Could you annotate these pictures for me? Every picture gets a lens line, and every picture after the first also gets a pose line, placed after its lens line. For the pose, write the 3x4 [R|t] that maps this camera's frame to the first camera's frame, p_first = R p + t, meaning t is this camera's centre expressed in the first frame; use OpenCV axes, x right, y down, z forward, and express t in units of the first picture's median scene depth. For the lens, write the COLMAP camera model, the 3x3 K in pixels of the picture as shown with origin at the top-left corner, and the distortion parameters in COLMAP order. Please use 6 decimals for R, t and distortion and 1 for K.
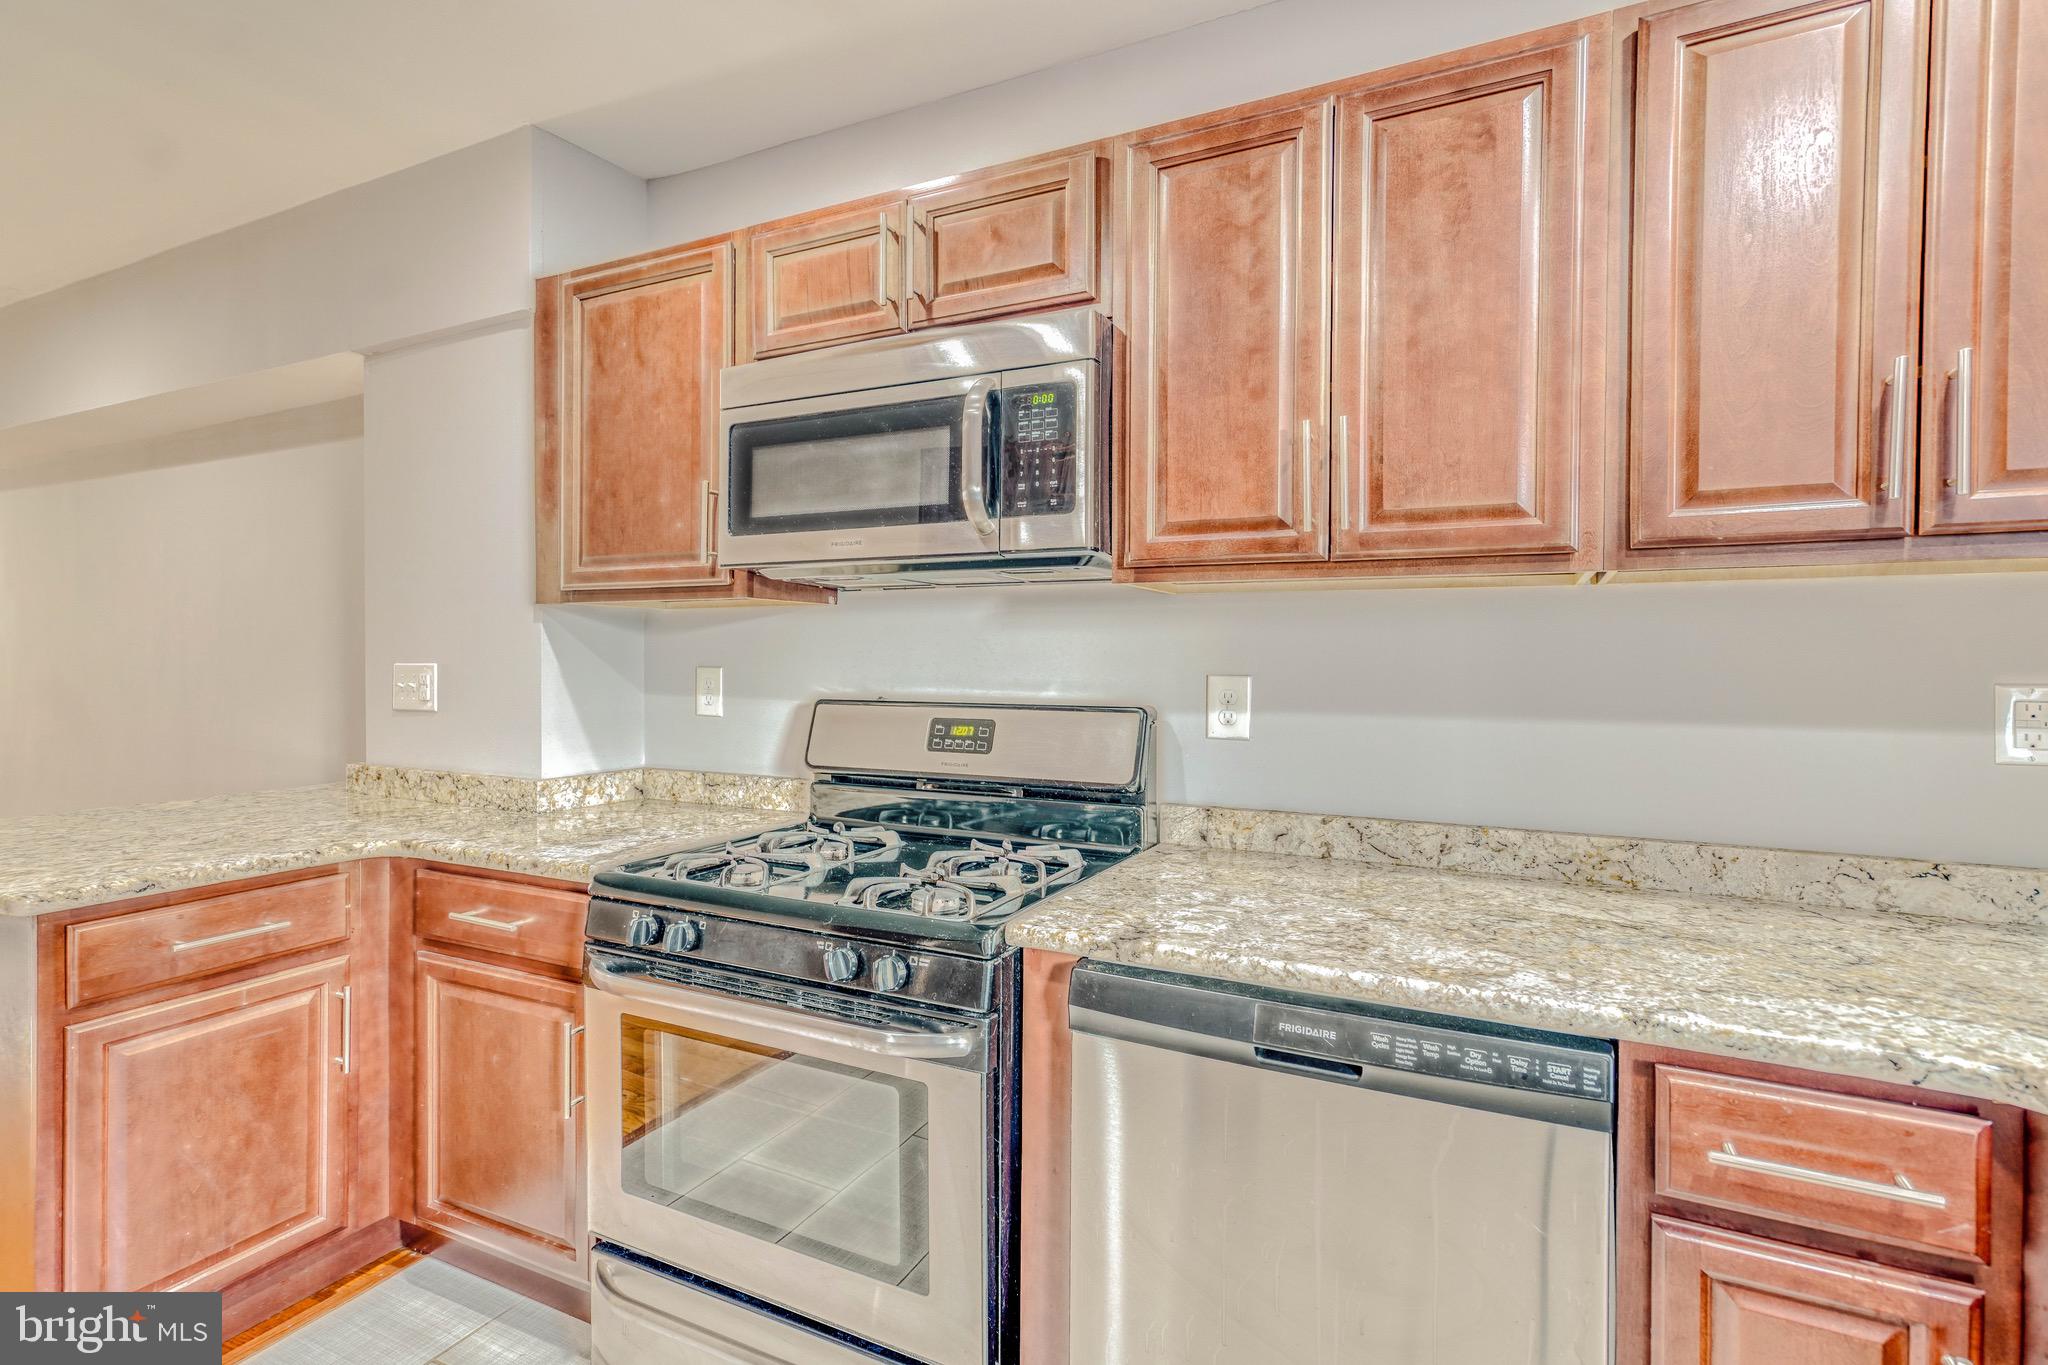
lens RADIAL K [[962.9, 0, 1025.8], [0, 962.9, 670.7], [0, 0, 1]] dist [0.001345, 0.008216]
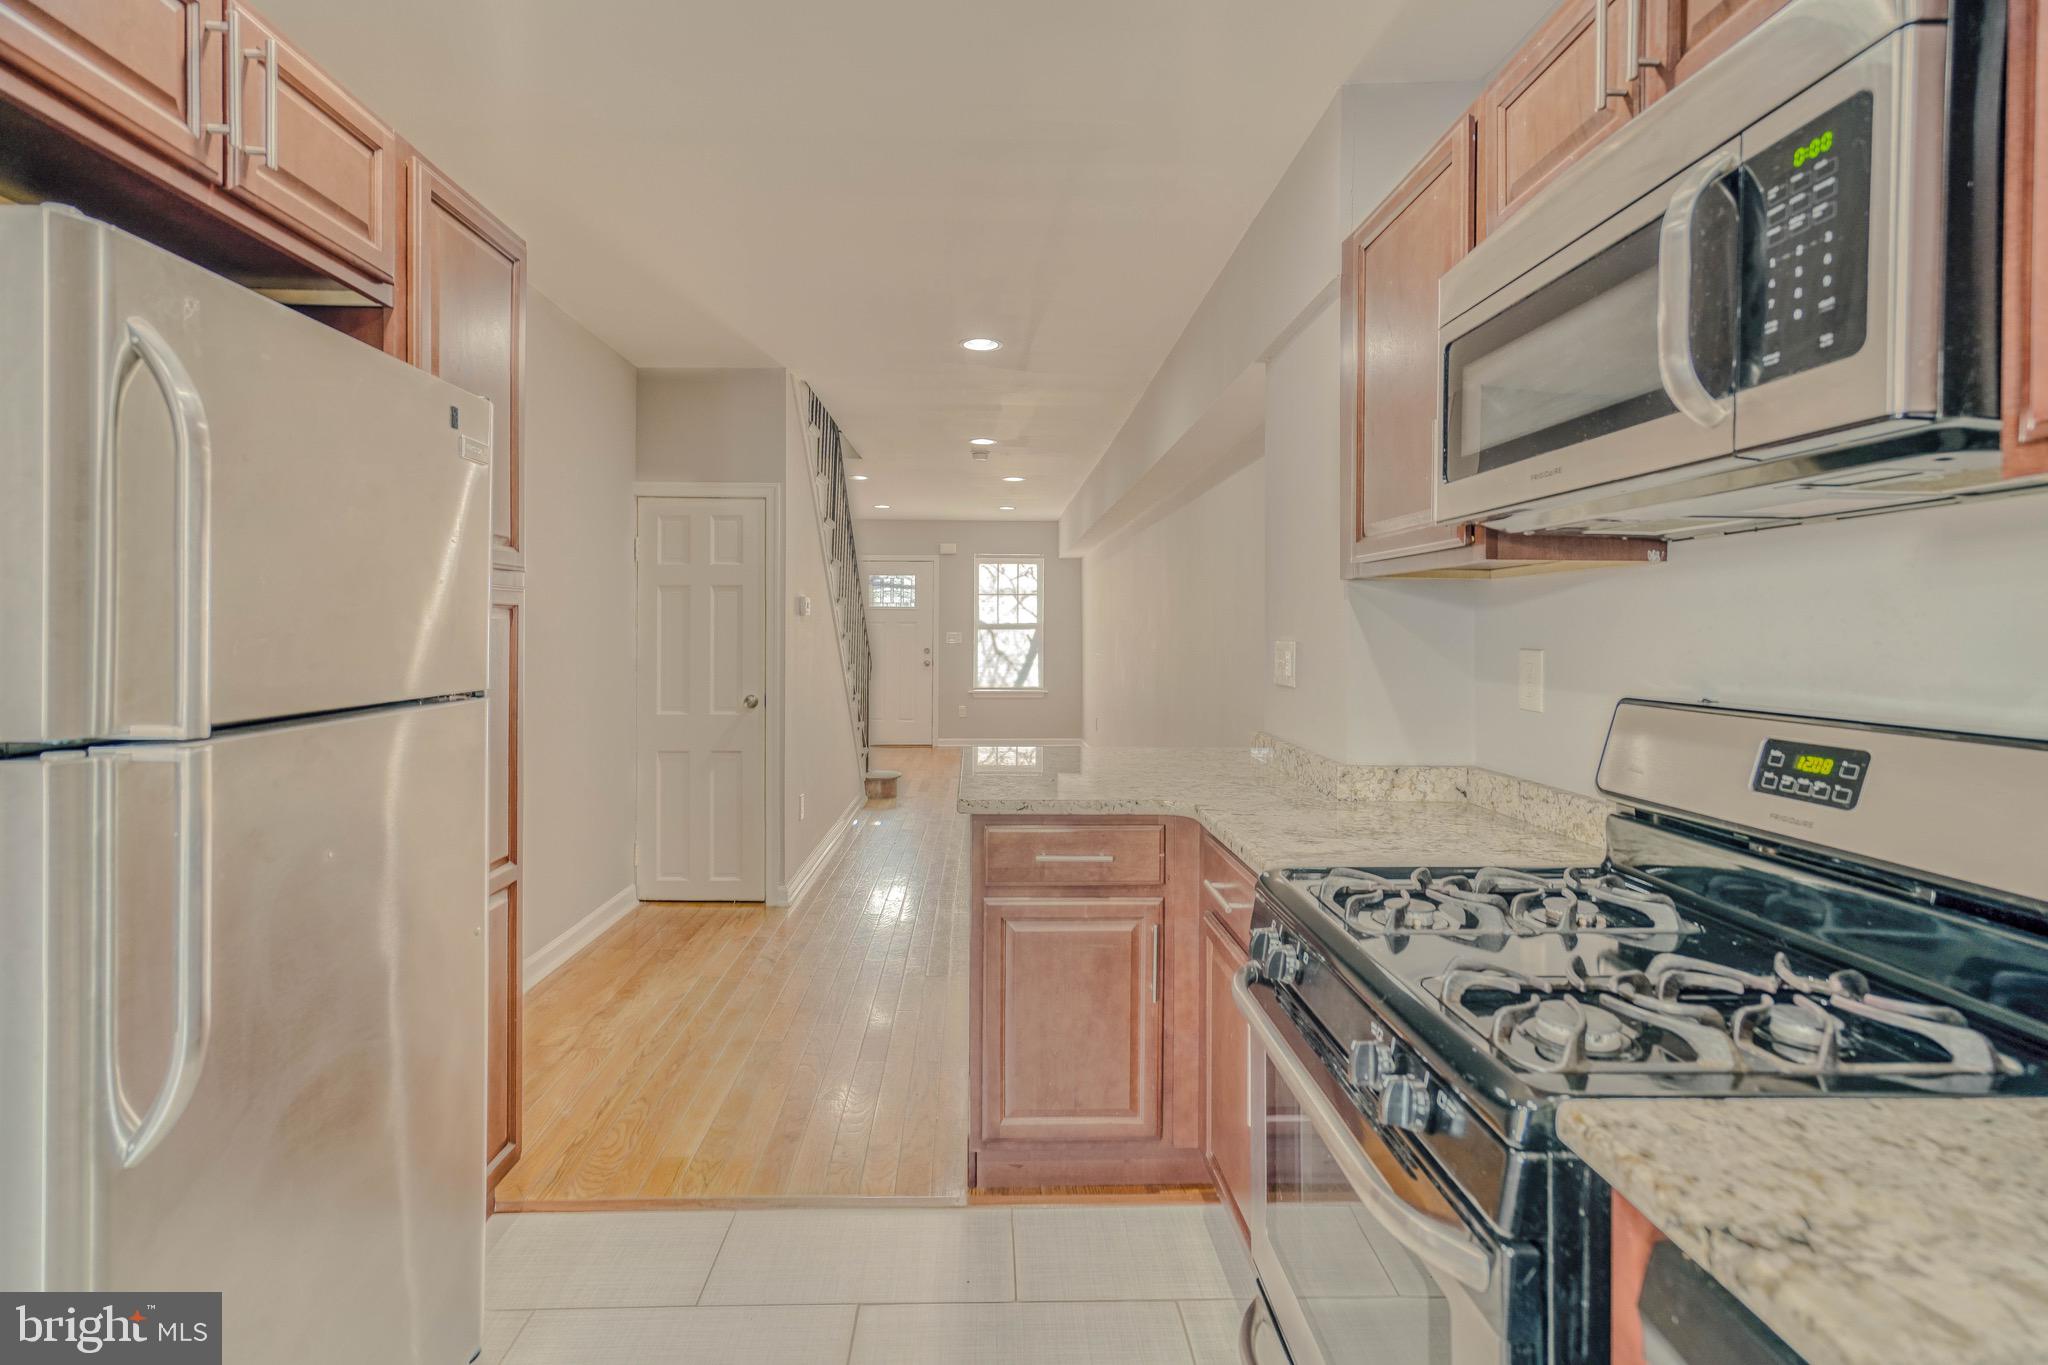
lens RADIAL K [[991.5, 0, 1024.6], [0, 991.5, 634.4], [0, 0, 1]] dist [-0.002315, 0.023227]
pose [[0.477932, 0.001248, -0.878396, 0.330990], [-0.016752, 0.999830, -0.007694, -0.005193], [0.878237, 0.018392, 0.477872, 0.403897]]
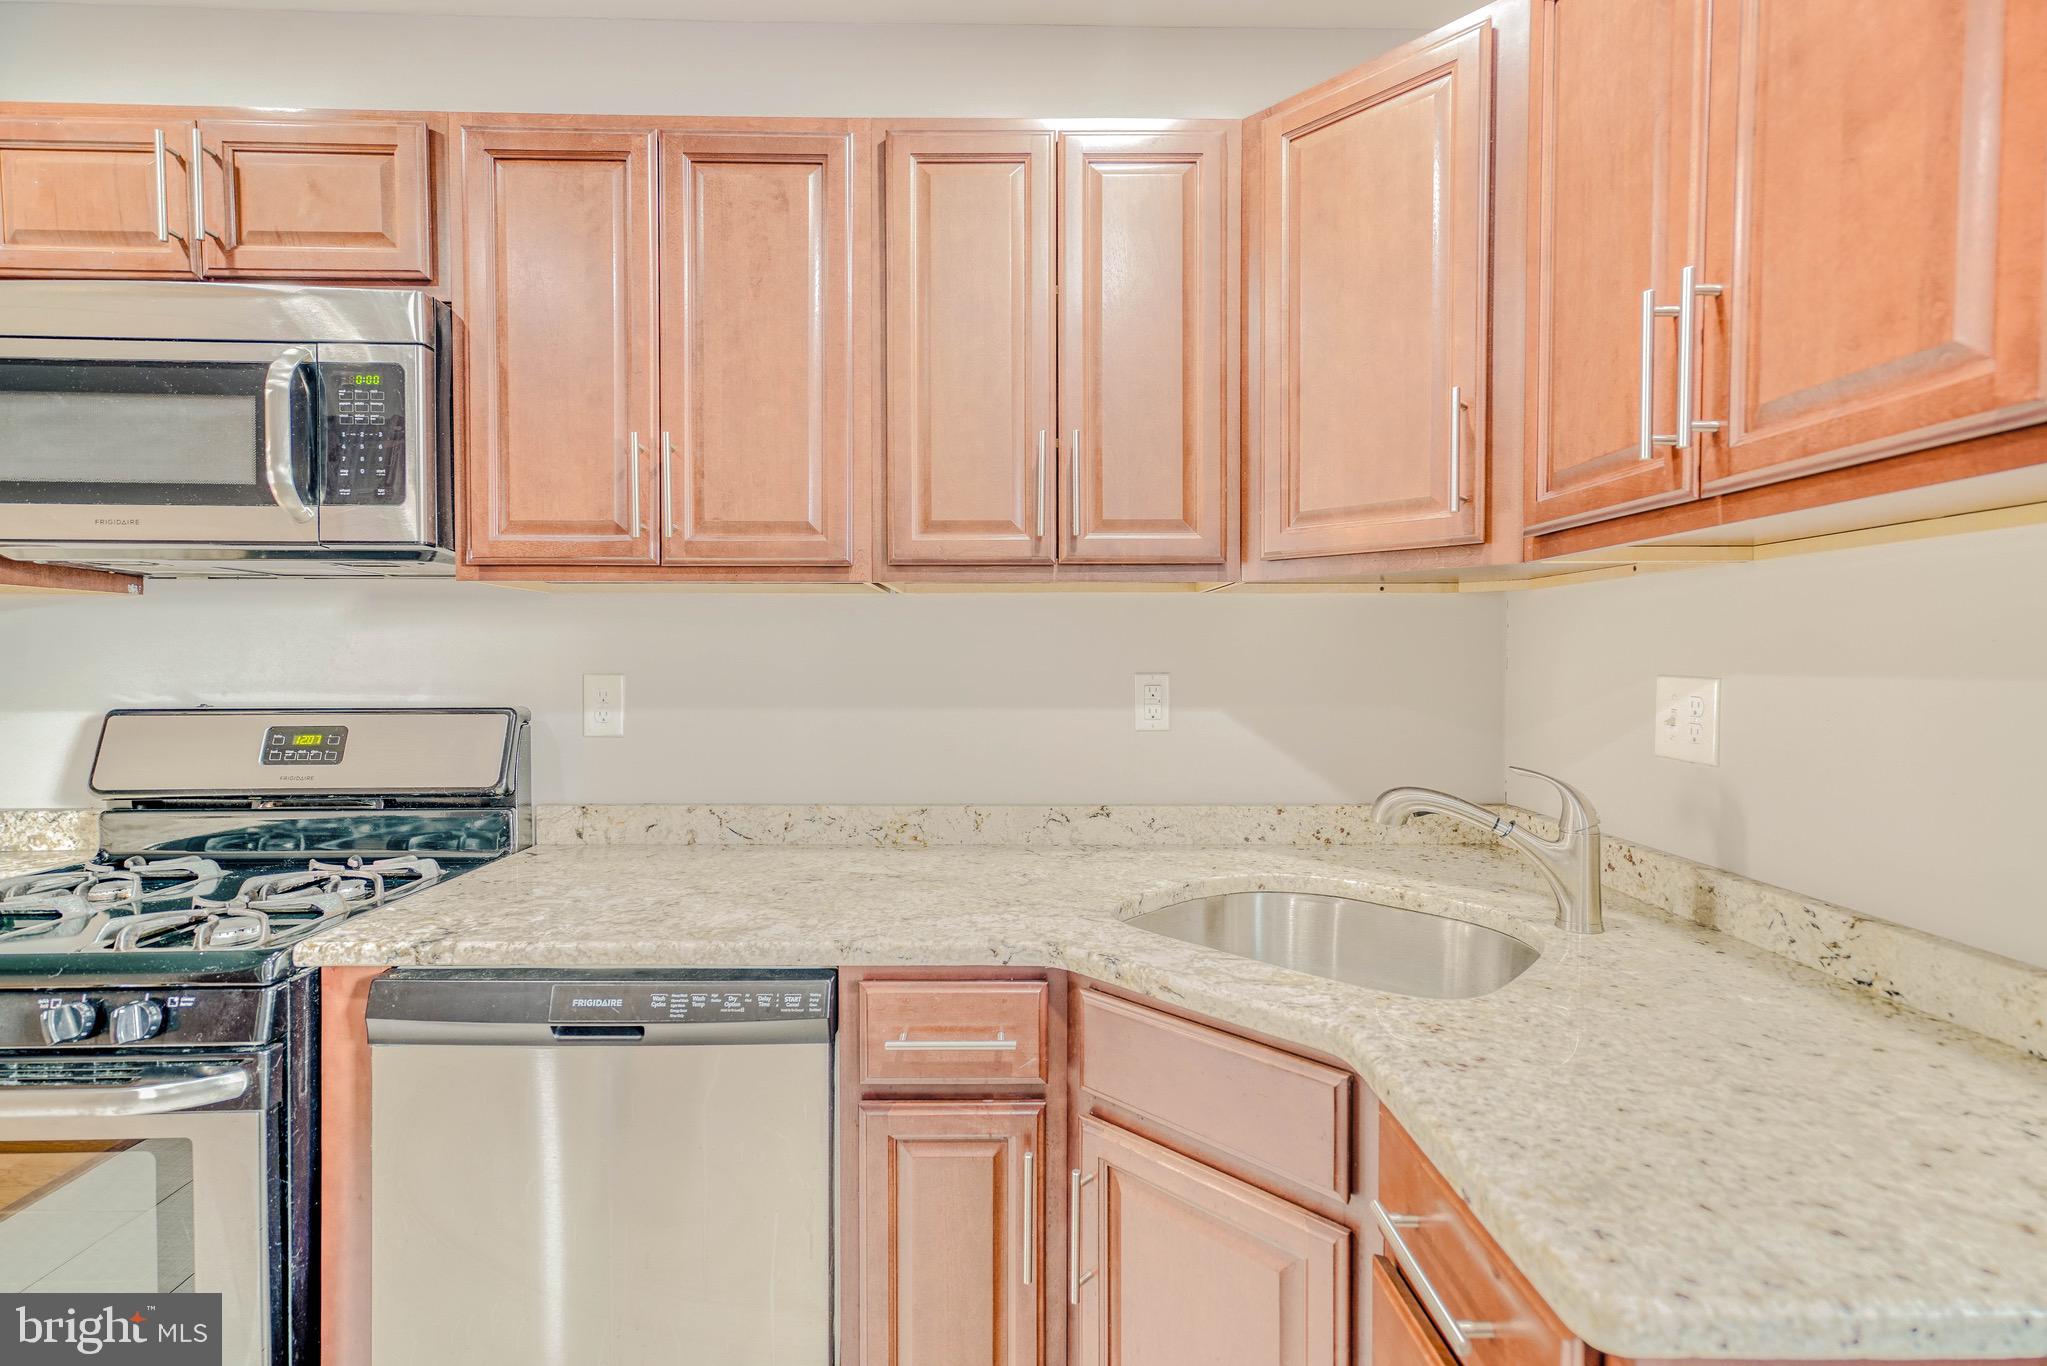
lens RADIAL K [[967.9, 0, 1023.5], [0, 967.9, 683.0], [0, 0, 1]] dist [-0.017863, 0.027519]
pose [[0.899607, -0.014695, 0.436453, 0.197007], [0.009560, 0.999857, 0.013958, 0.004725], [-0.436596, -0.008384, 0.899619, -0.135033]]
